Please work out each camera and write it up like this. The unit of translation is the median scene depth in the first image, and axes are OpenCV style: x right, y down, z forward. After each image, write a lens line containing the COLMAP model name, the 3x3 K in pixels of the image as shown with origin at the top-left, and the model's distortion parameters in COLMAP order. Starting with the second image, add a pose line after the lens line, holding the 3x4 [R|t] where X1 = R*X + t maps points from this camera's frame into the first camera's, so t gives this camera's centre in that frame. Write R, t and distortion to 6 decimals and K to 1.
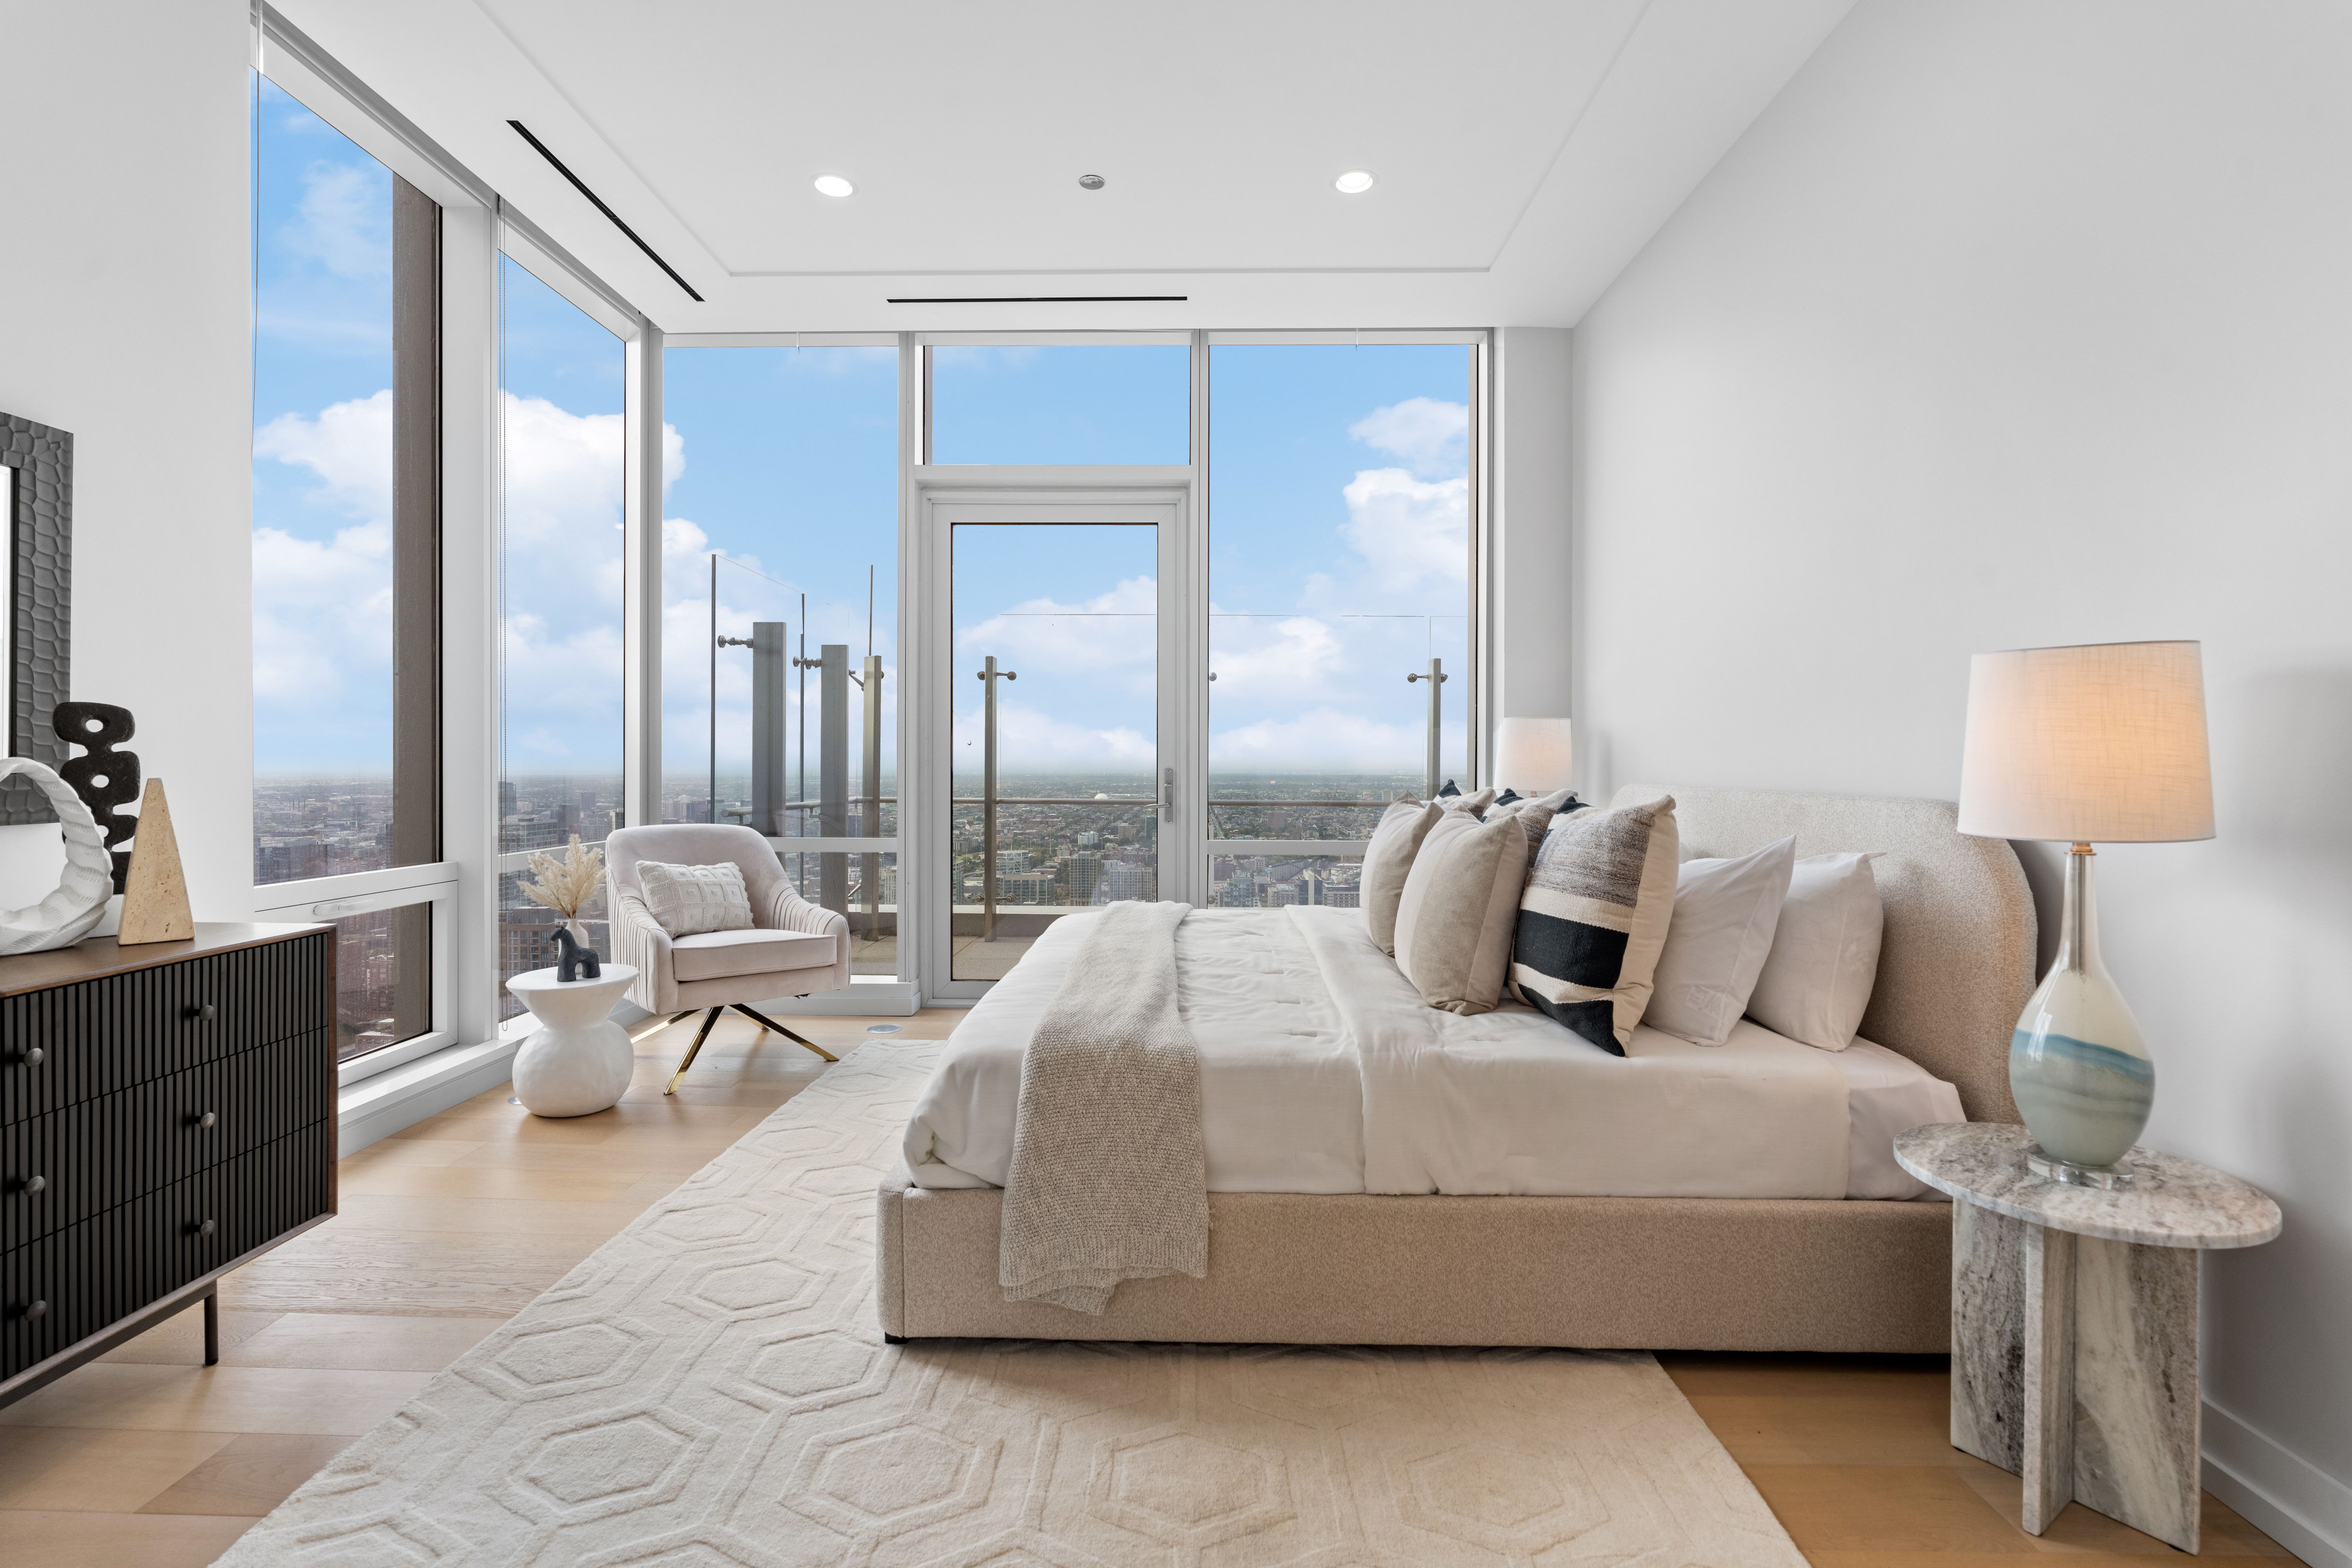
lens RADIAL K [[1083.1, 0, 1170.6], [0, 1083.1, 765.9], [0, 0, 1]] dist [-0.002475, 0.000978]
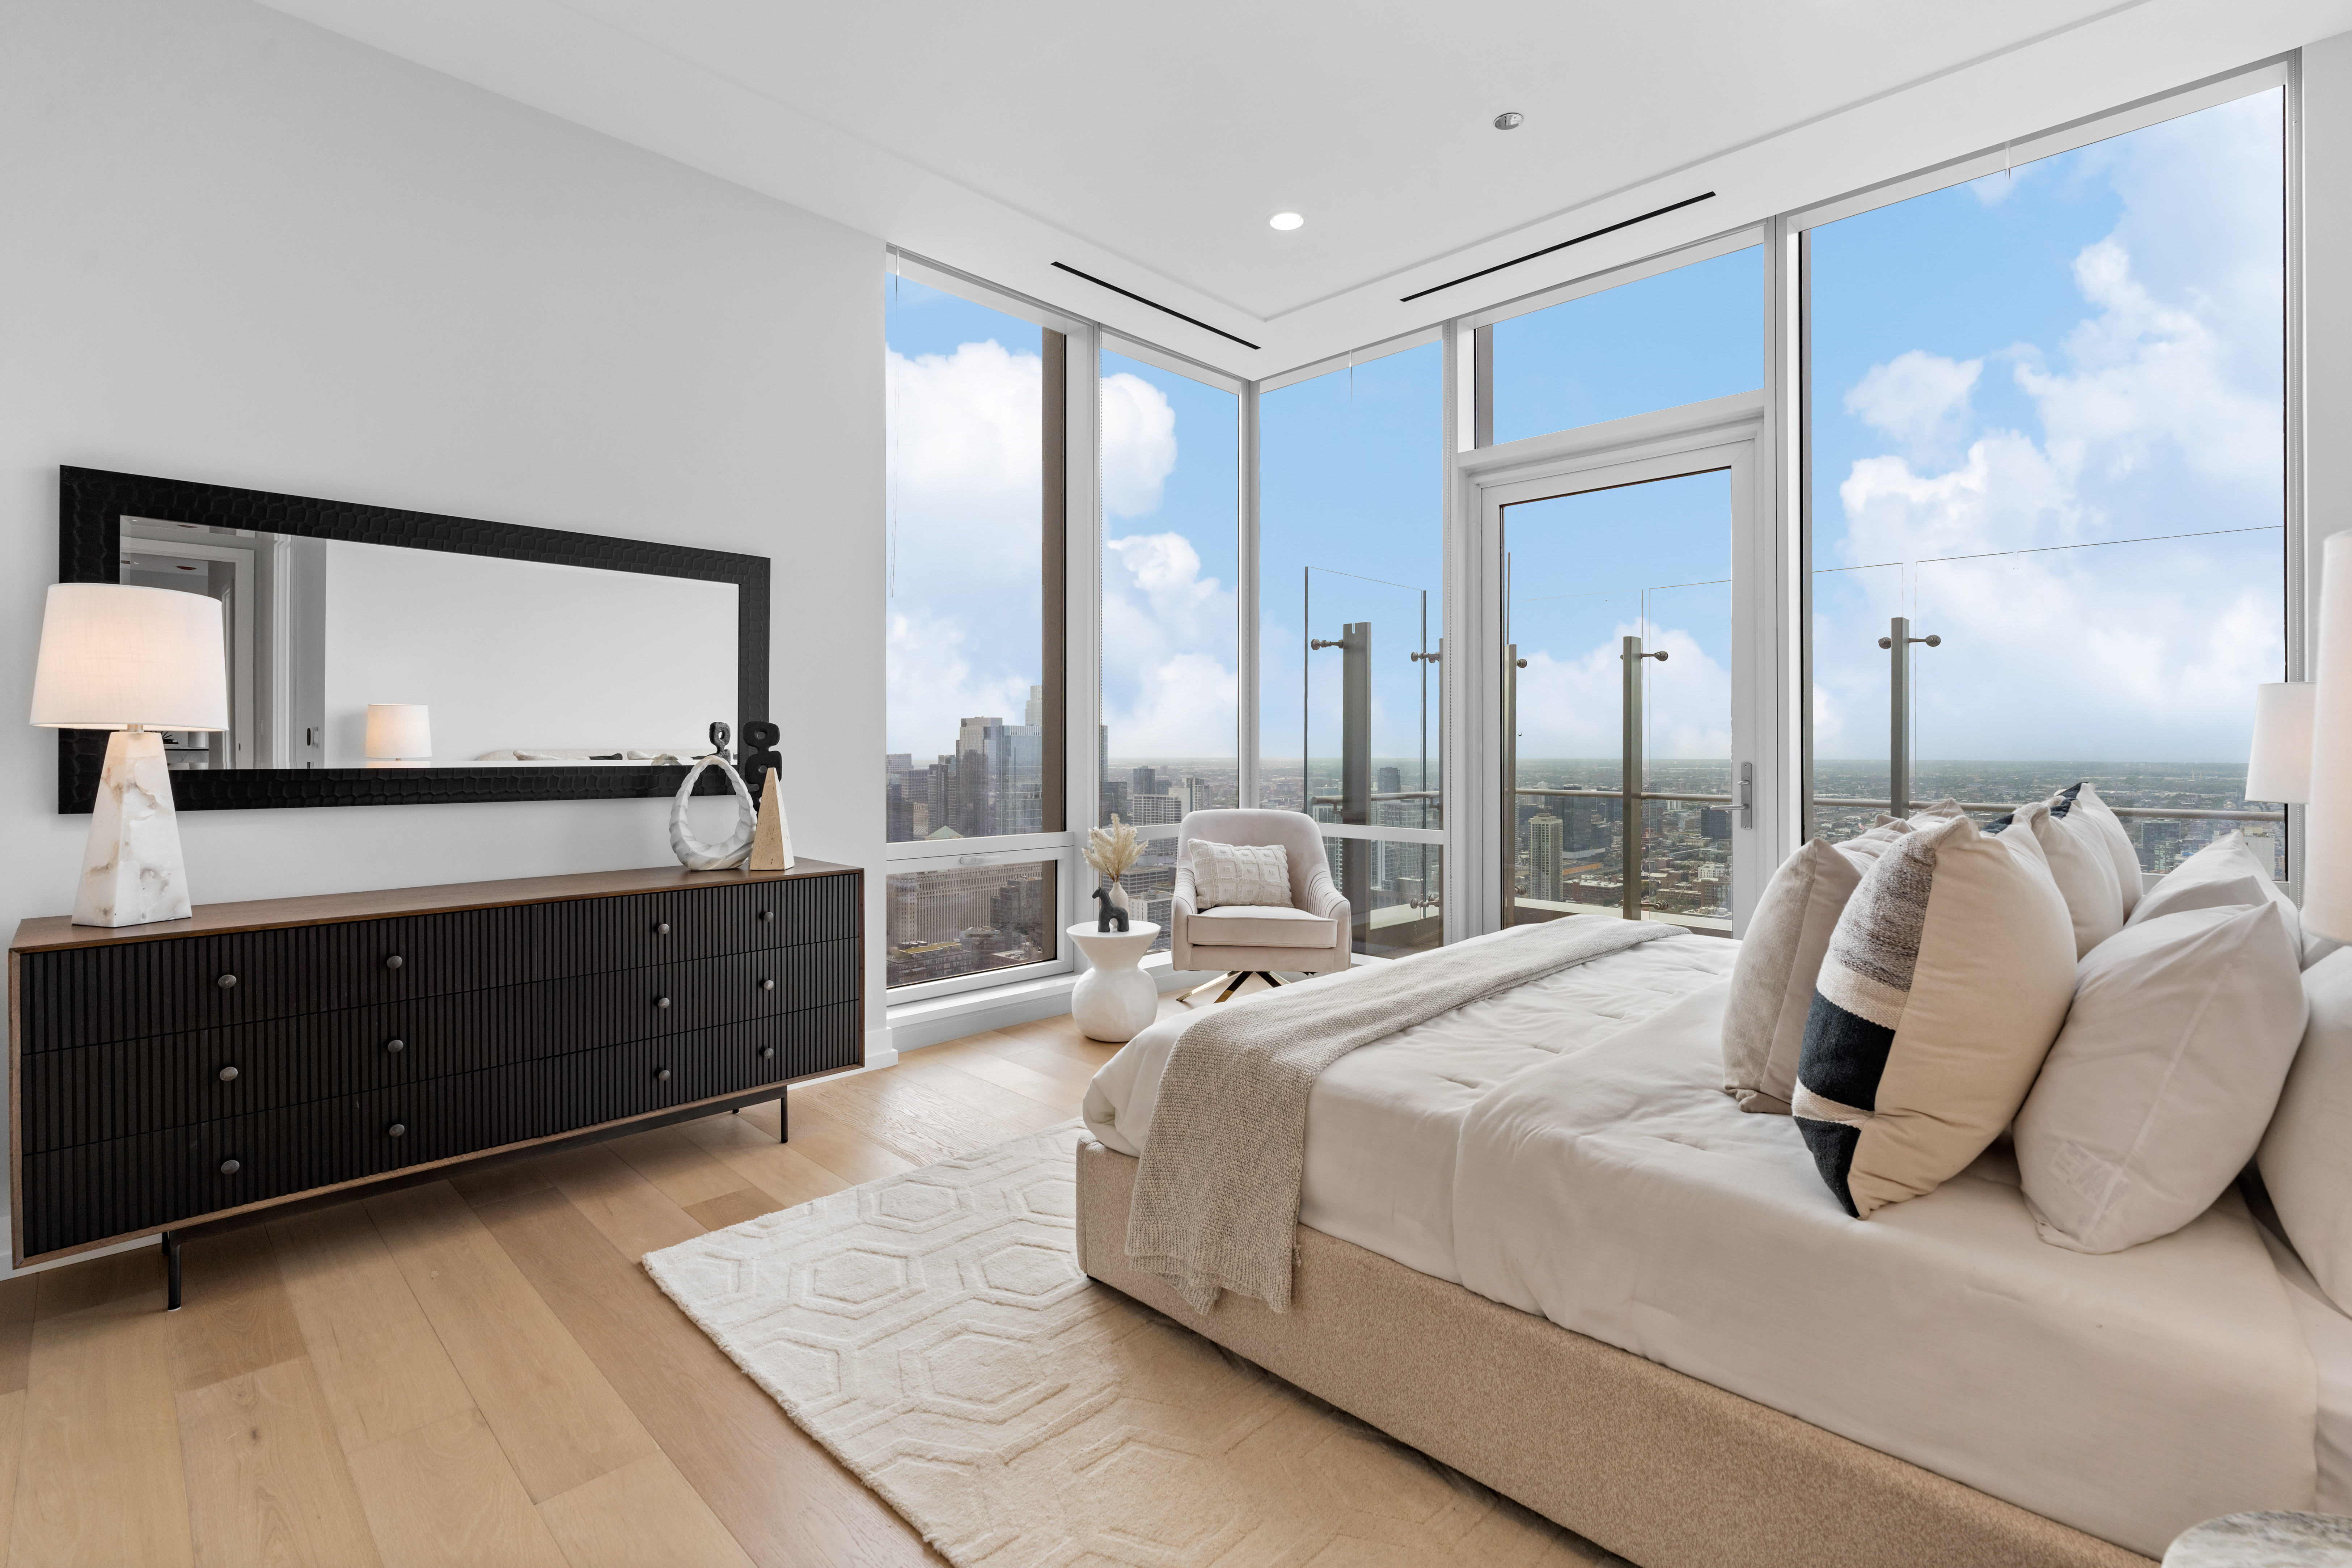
lens RADIAL K [[1086.5, 0, 1170.6], [0, 1086.5, 743.8], [0, 0, 1]] dist [0.001723, 0.000691]
pose [[0.716851, -0.006179, -0.697199, 0.553822], [0.000046, 0.999961, -0.008815, -0.009305], [0.697226, 0.006287, 0.716824, 0.231847]]
